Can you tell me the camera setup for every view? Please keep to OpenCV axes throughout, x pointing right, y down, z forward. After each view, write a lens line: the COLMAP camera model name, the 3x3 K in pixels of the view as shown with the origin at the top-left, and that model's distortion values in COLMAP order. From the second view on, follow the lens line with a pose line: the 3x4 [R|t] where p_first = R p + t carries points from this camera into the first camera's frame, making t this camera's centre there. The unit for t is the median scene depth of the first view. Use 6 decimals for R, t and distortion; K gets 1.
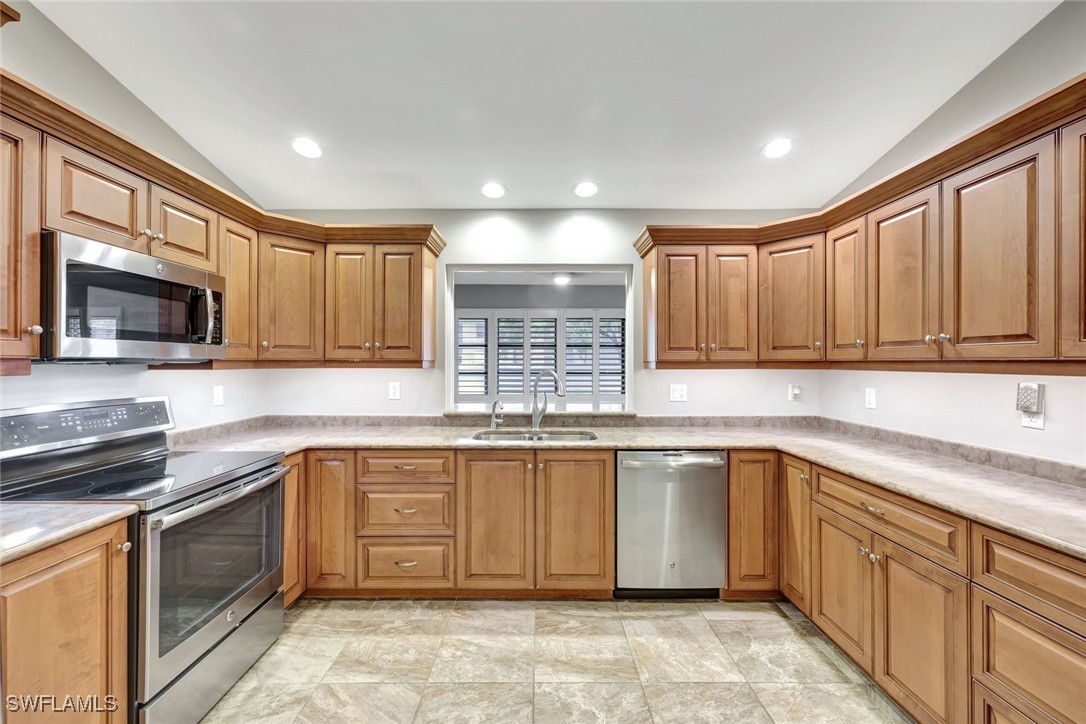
lens RADIAL K [[436.9, 0, 540.0], [0, 436.9, 360.3], [0, 0, 1]] dist [0.000345, 0.000045]
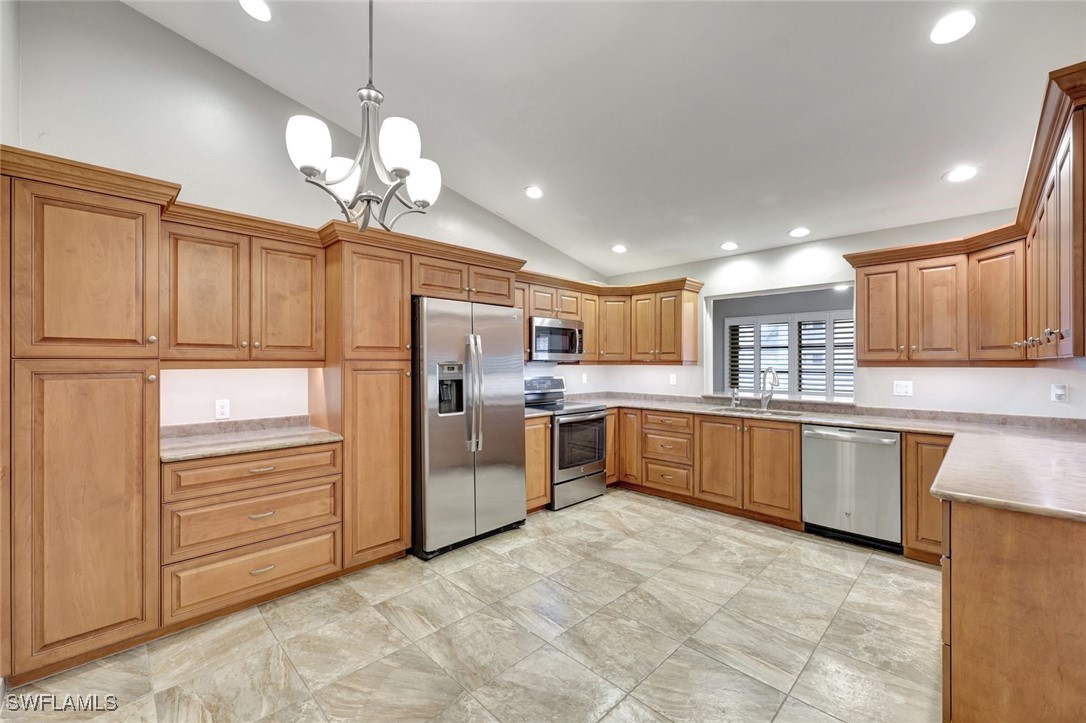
lens RADIAL K [[436.9, 0, 540.0], [0, 436.9, 359.8], [0, 0, 1]] dist [0.000345, 0.000045]
pose [[0.703593, -0.004797, -0.710587, 0.598986], [0.002267, 0.999987, -0.004506, 0.004043], [0.710599, 0.001559, 0.703595, -0.609401]]
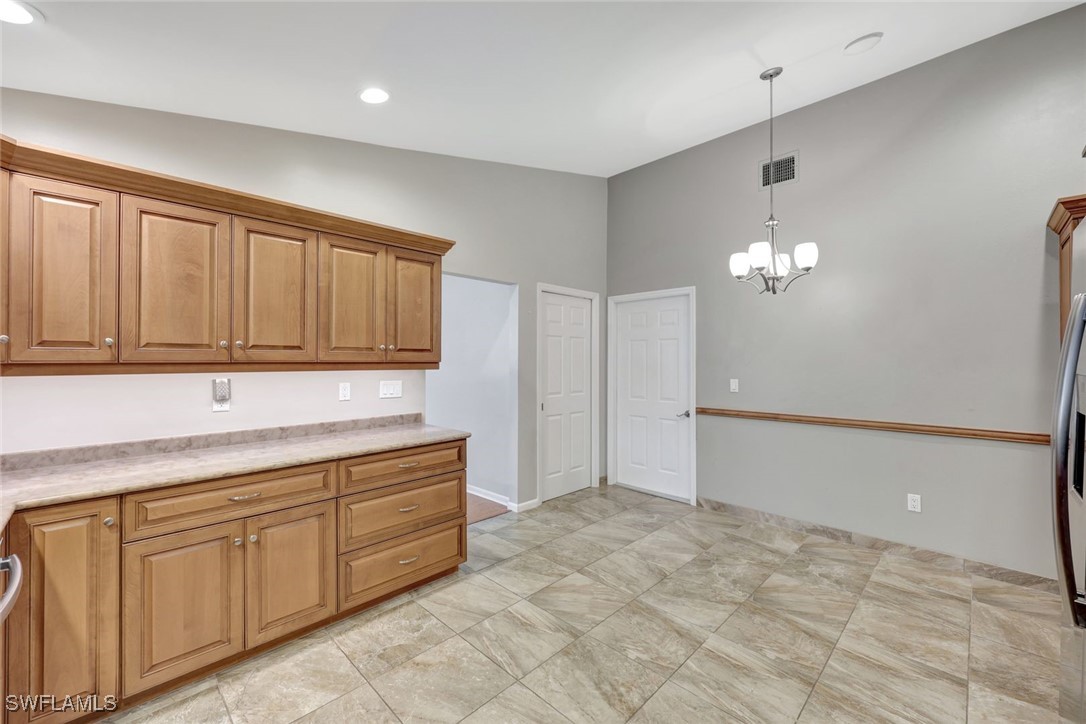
lens RADIAL K [[436.9, 0, 540.0], [0, 436.9, 360.3], [0, 0, 1]] dist [0.000345, 0.000045]
pose [[-0.705843, -0.002097, 0.708365, -0.397198], [-0.002658, 0.999996, 0.000312, -0.006244], [-0.708363, -0.001662, -0.705847, 0.911971]]
